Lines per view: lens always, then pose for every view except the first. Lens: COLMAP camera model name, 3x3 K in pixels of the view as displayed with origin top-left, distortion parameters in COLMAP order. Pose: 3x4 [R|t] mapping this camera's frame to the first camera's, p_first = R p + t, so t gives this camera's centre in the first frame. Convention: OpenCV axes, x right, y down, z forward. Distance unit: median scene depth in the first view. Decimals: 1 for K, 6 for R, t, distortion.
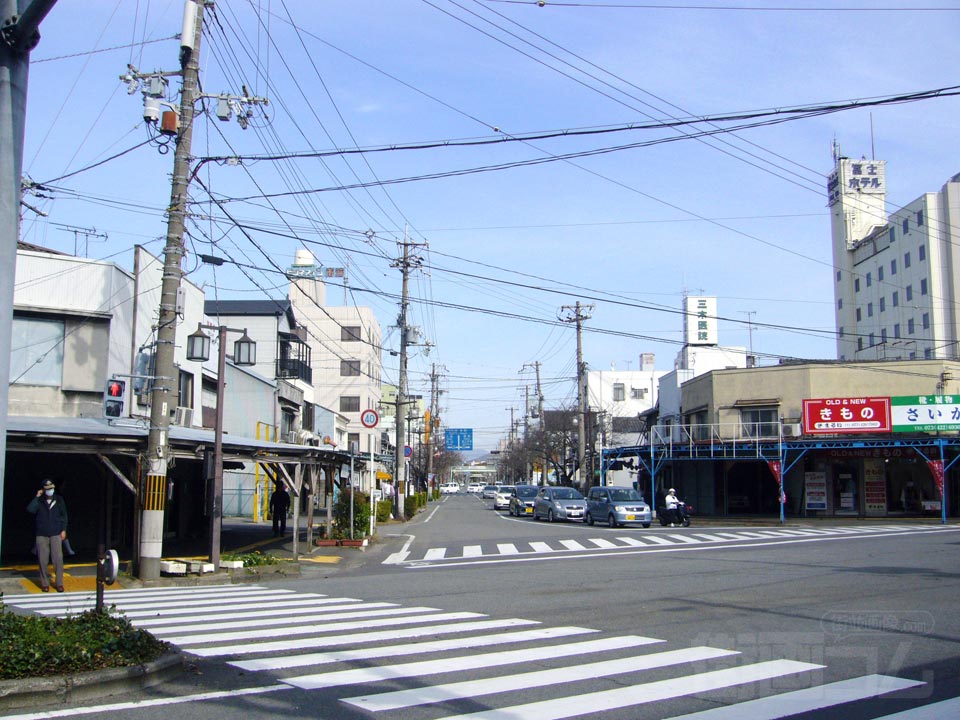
lens RADIAL K [[1035.3, 0, 480.0], [0, 1035.3, 360.0], [0, 0, 1]] dist [-0.074165, 0.024300]
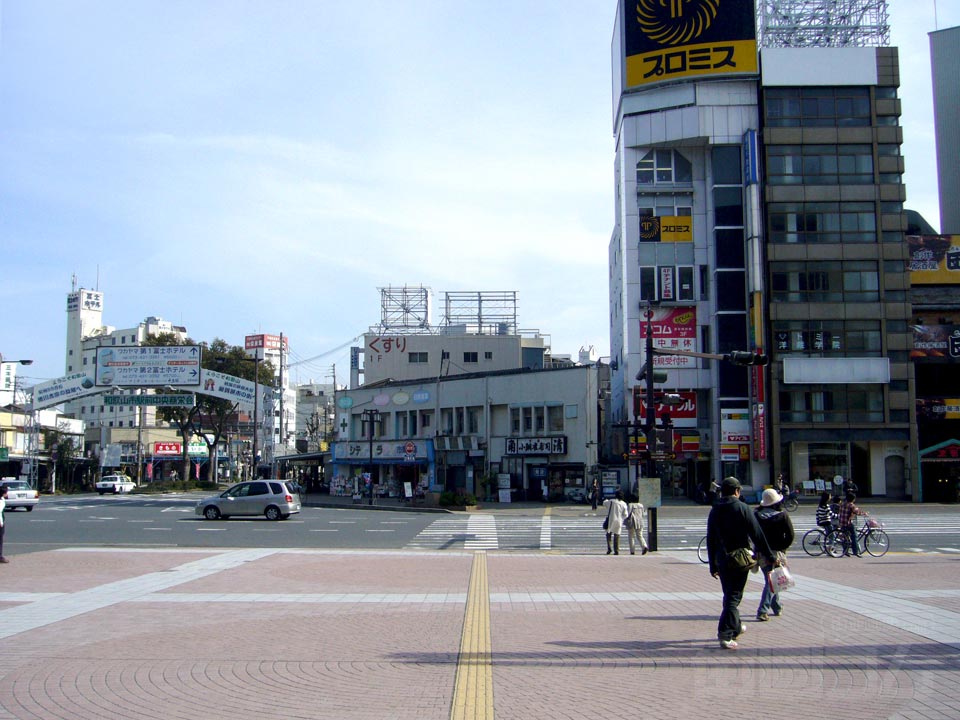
lens RADIAL K [[1077.1, 0, 480.0], [0, 1077.1, 360.0], [0, 0, 1]] dist [-0.042873, -0.027972]
pose [[0.619989, 0.072861, 0.781220, -0.674275], [-0.088763, 0.995800, -0.022430, -0.093572], [-0.779574, -0.055437, 0.623852, -0.725294]]
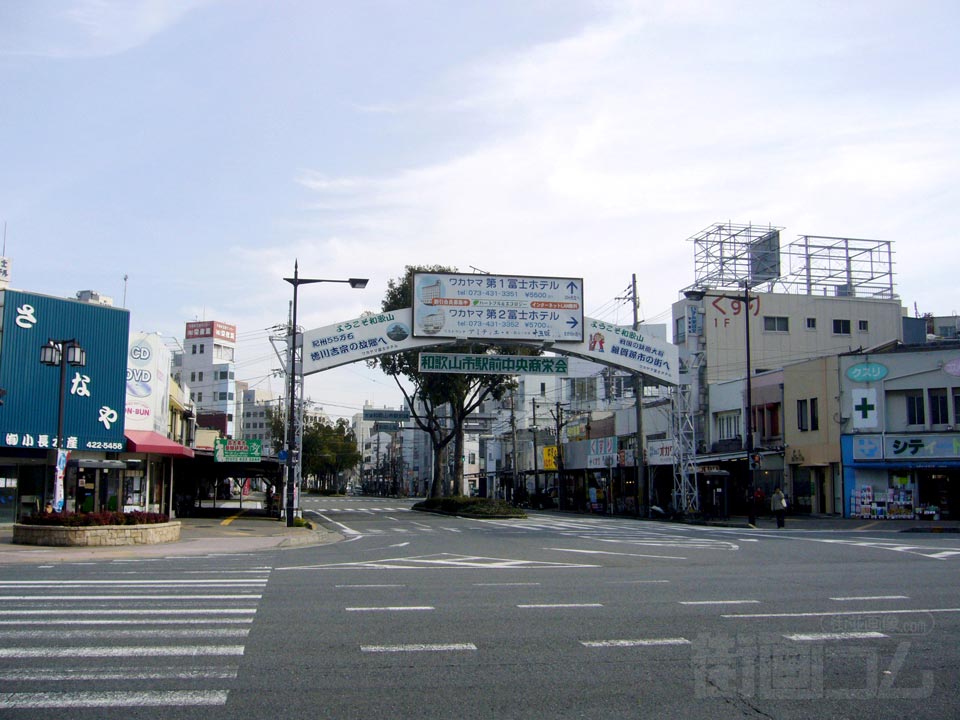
lens RADIAL K [[1035.3, 0, 480.0], [0, 1035.3, 360.0], [0, 0, 1]] dist [-0.074165, 0.024300]
pose [[0.411316, 0.110526, 0.904767, -0.631320], [-0.111647, 0.991256, -0.070336, -0.026857], [-0.904629, -0.072084, 0.420059, -0.223124]]
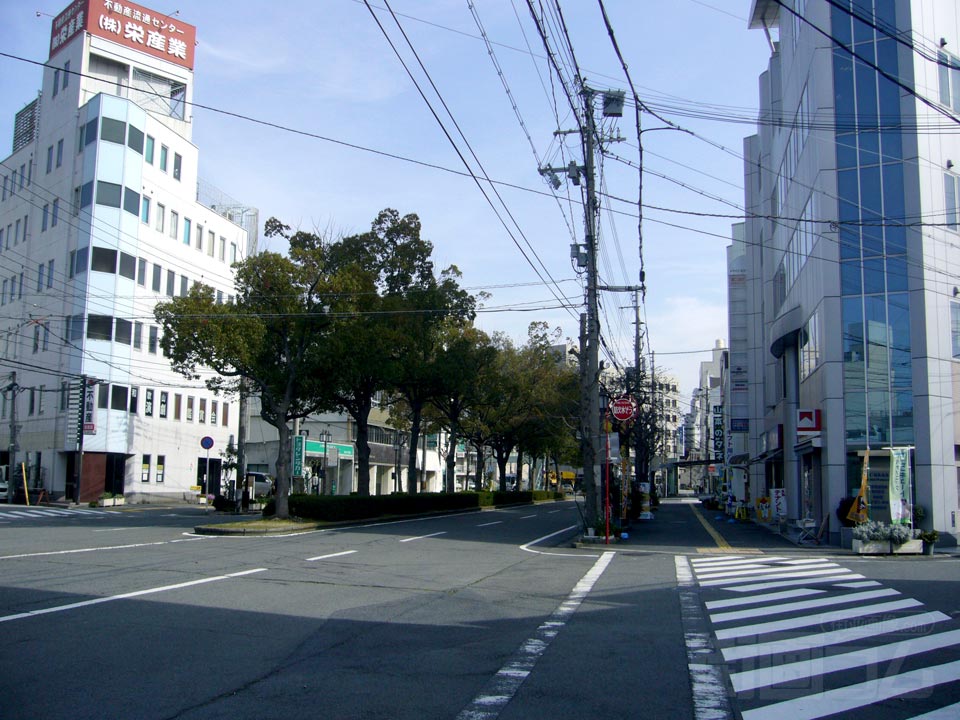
lens RADIAL K [[1035.3, 0, 480.0], [0, 1035.3, 360.0], [0, 0, 1]] dist [-0.074165, 0.024300]
pose [[0.736015, 0.085849, 0.671500, 0.413889], [-0.094566, 0.995239, -0.023586, 0.031861], [-0.670328, -0.046141, 0.740629, 0.271534]]
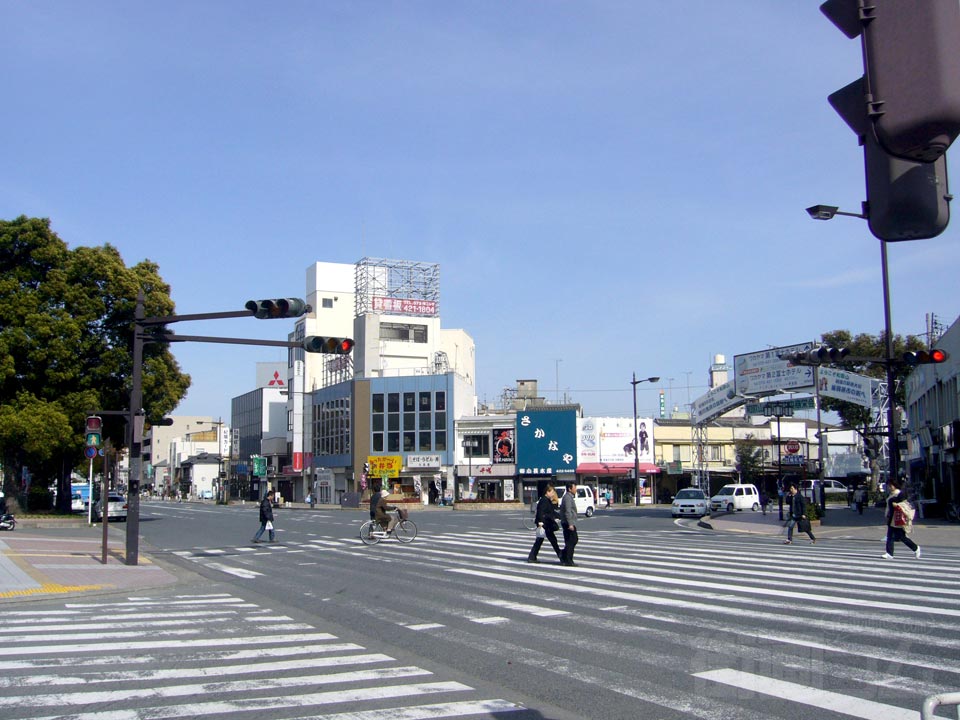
lens RADIAL K [[1035.3, 0, 480.0], [0, 1035.3, 360.0], [0, 0, 1]] dist [-0.074165, 0.024300]
pose [[0.989011, -0.029655, -0.144840, -0.300216], [0.029032, 0.999558, -0.006415, -0.093918], [0.144966, 0.002140, 0.989434, -0.789662]]
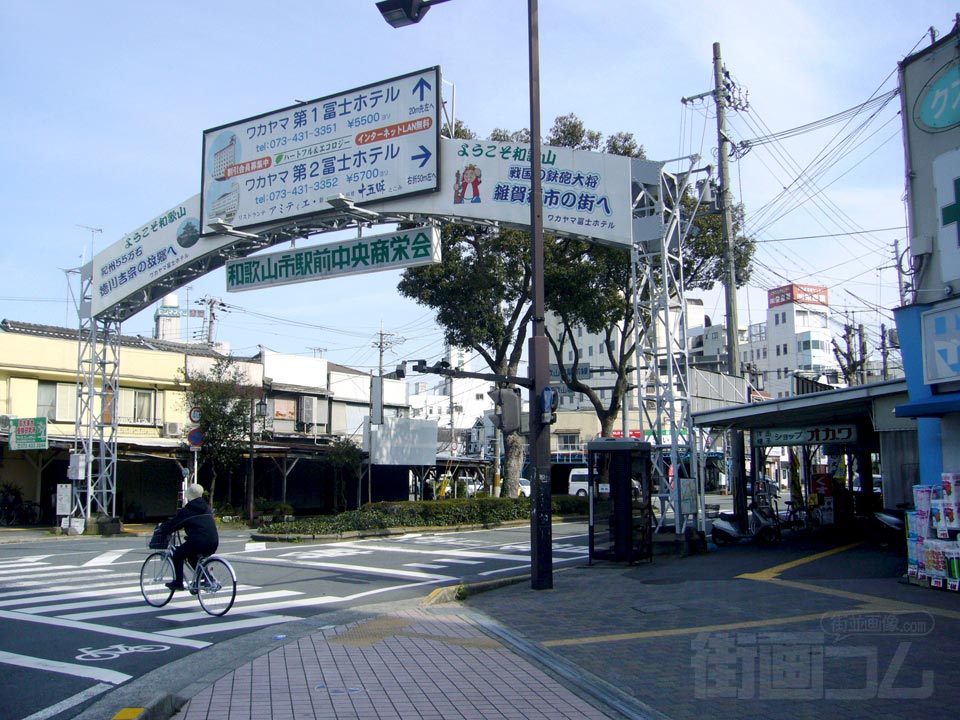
lens RADIAL K [[1035.3, 0, 480.0], [0, 1035.3, 360.0], [0, 0, 1]] dist [-0.074165, 0.024300]
pose [[0.930620, 0.032398, 0.364551, -0.254123], [-0.033973, 0.999421, -0.002092, -0.034699], [-0.364407, -0.010438, 0.931181, -0.290672]]
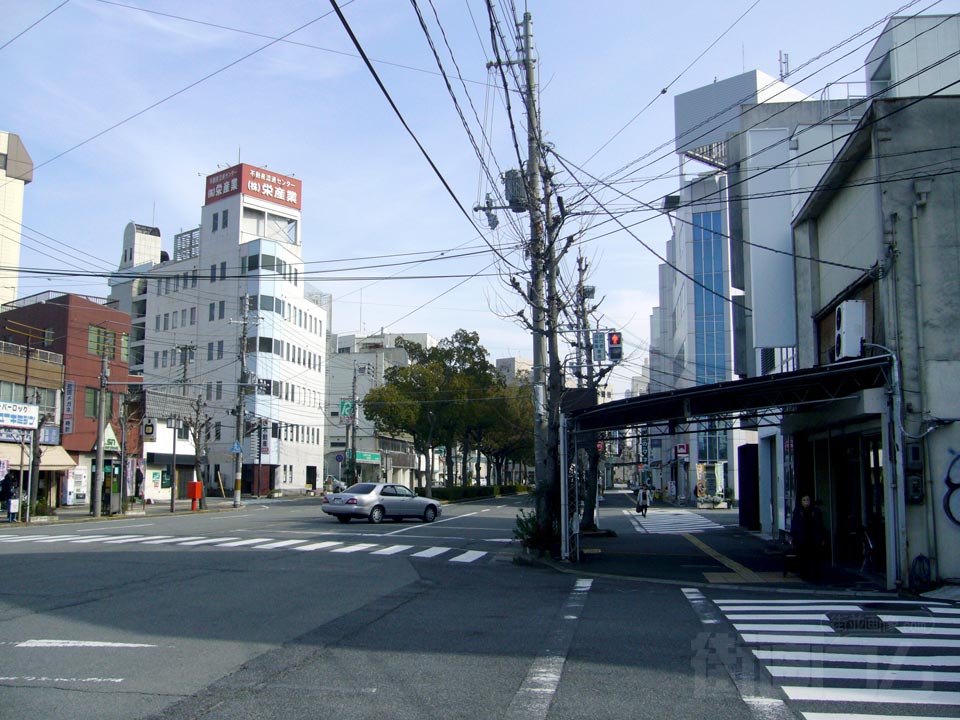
lens RADIAL K [[1035.3, 0, 480.0], [0, 1035.3, 360.0], [0, 0, 1]] dist [-0.074165, 0.024300]
pose [[0.691270, 0.079816, 0.718175, 0.161071], [-0.087986, 0.995783, -0.025979, 0.008307], [-0.717219, -0.045231, 0.695378, 0.093797]]
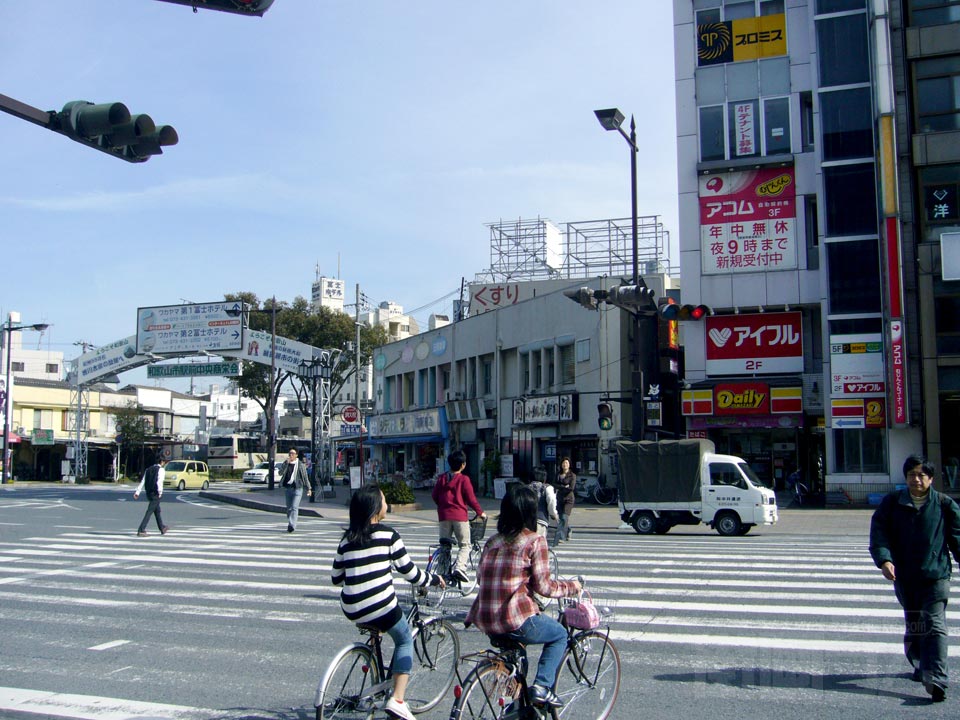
lens RADIAL K [[1035.3, 0, 480.0], [0, 1035.3, 360.0], [0, 0, 1]] dist [-0.074165, 0.024300]
pose [[0.835503, 0.048128, 0.547375, -0.399023], [-0.060875, 0.998132, 0.005158, -0.079894], [-0.546104, -0.037631, 0.836872, -0.667743]]
